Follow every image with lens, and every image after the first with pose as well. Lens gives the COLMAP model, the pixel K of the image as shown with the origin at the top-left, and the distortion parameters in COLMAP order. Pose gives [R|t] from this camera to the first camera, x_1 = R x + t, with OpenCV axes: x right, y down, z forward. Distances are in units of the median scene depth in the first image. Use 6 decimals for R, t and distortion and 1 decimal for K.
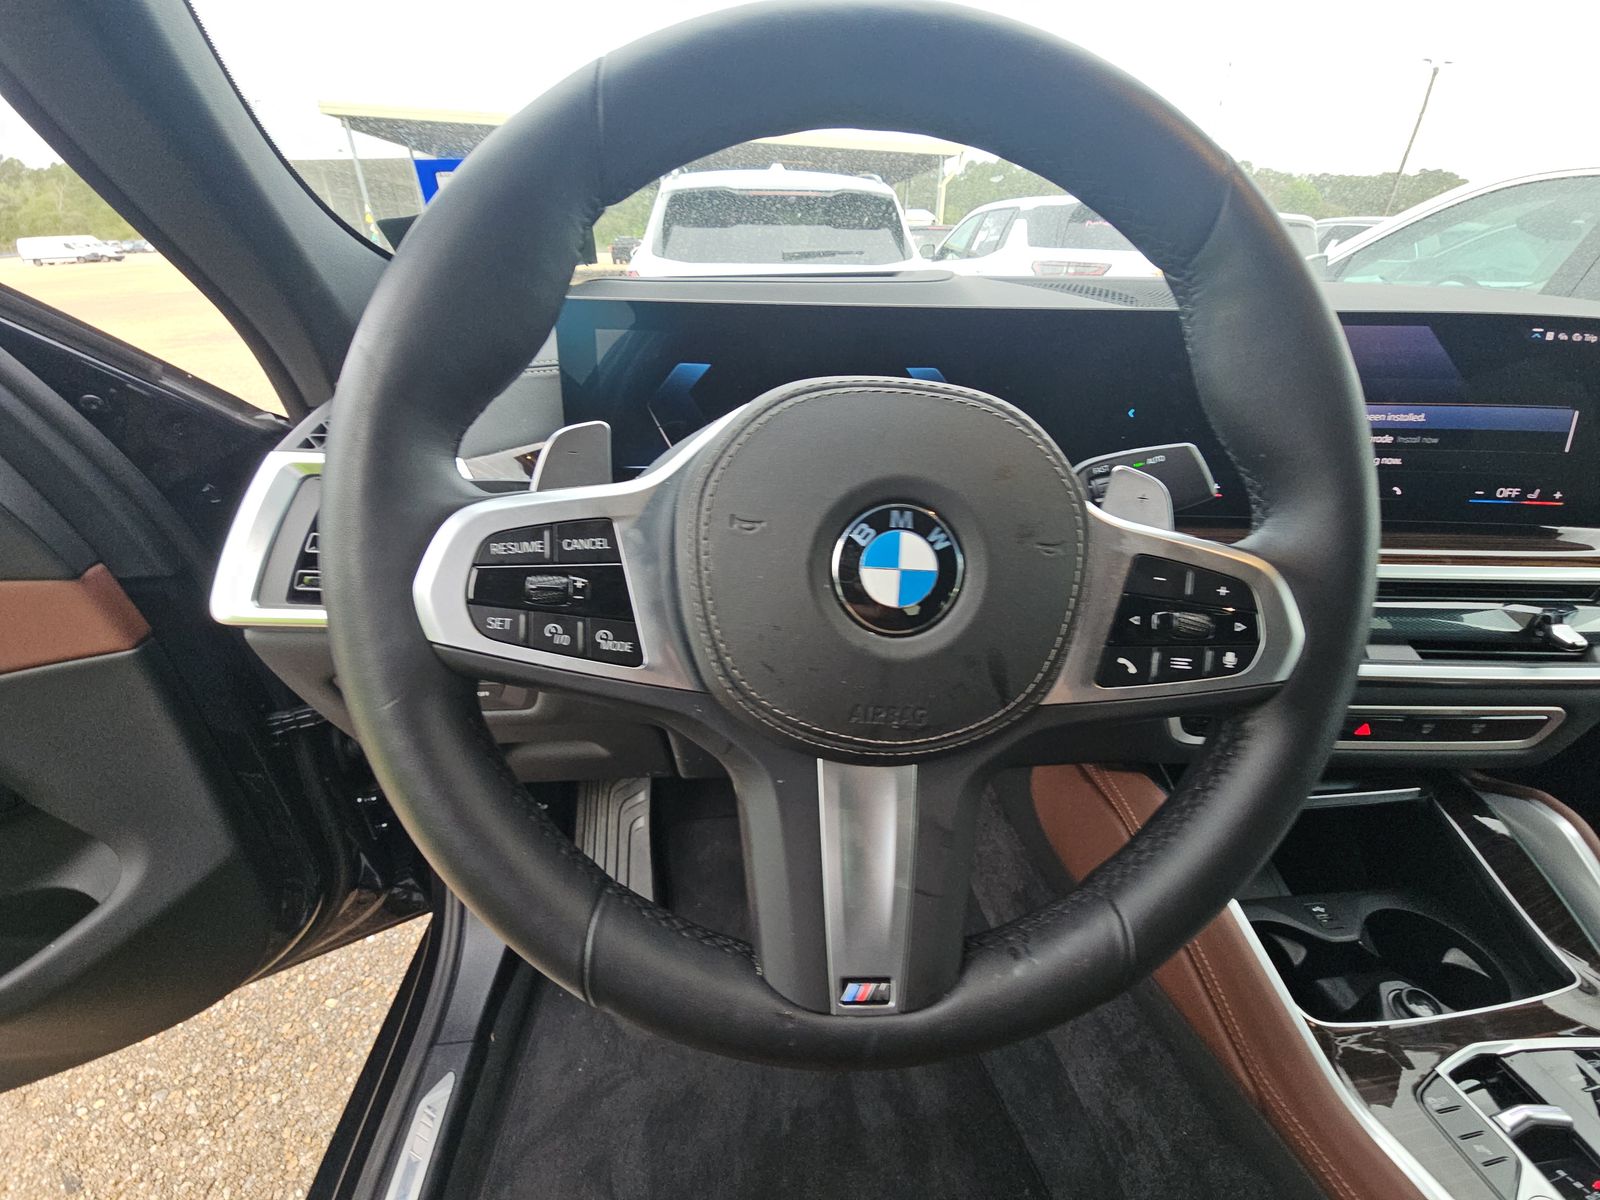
lens RADIAL K [[660.3, 0, 798.1], [0, 660.3, 598.1], [0, 0, 1]] dist [-0.012223, -0.001451]
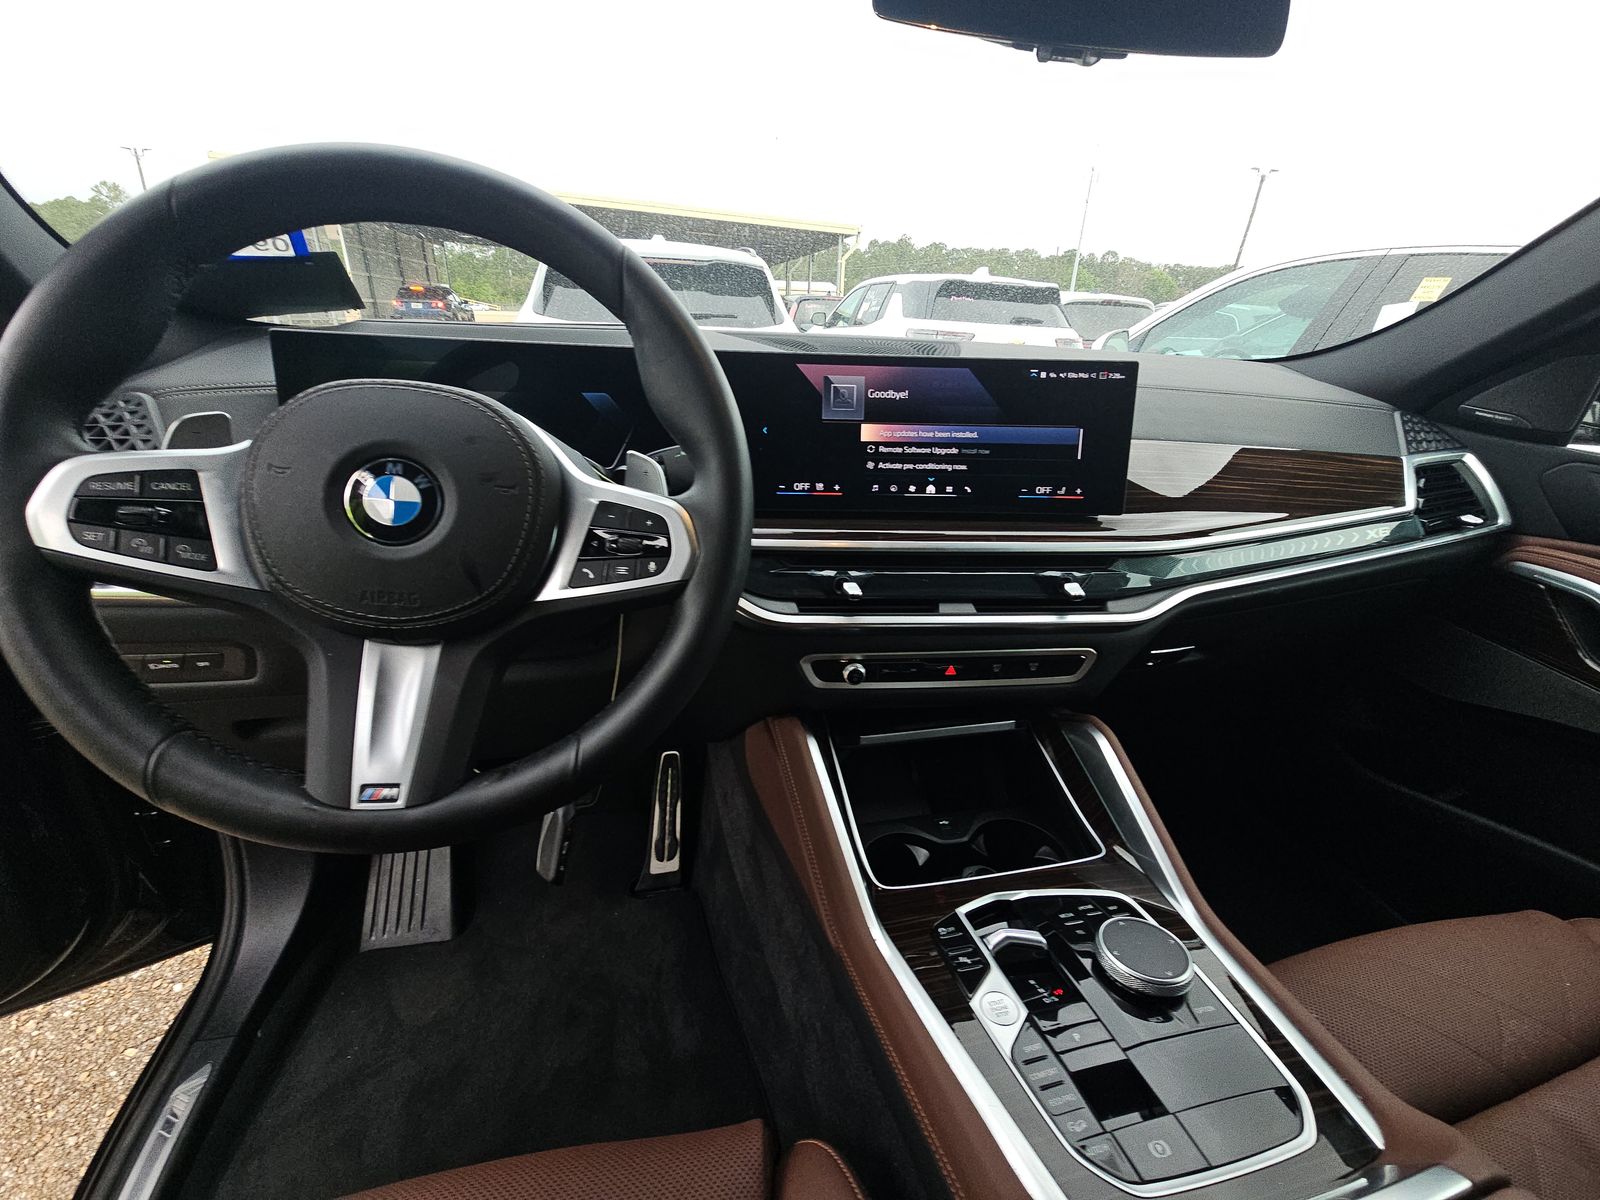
lens RADIAL K [[660.3, 0, 796.3], [0, 660.3, 601.3], [0, 0, 1]] dist [-0.012223, -0.001451]
pose [[0.991475, -0.026017, 0.127675, 0.768073], [0.035889, 0.996489, -0.075637, 0.294441], [-0.125259, 0.079575, 0.988928, -0.521598]]
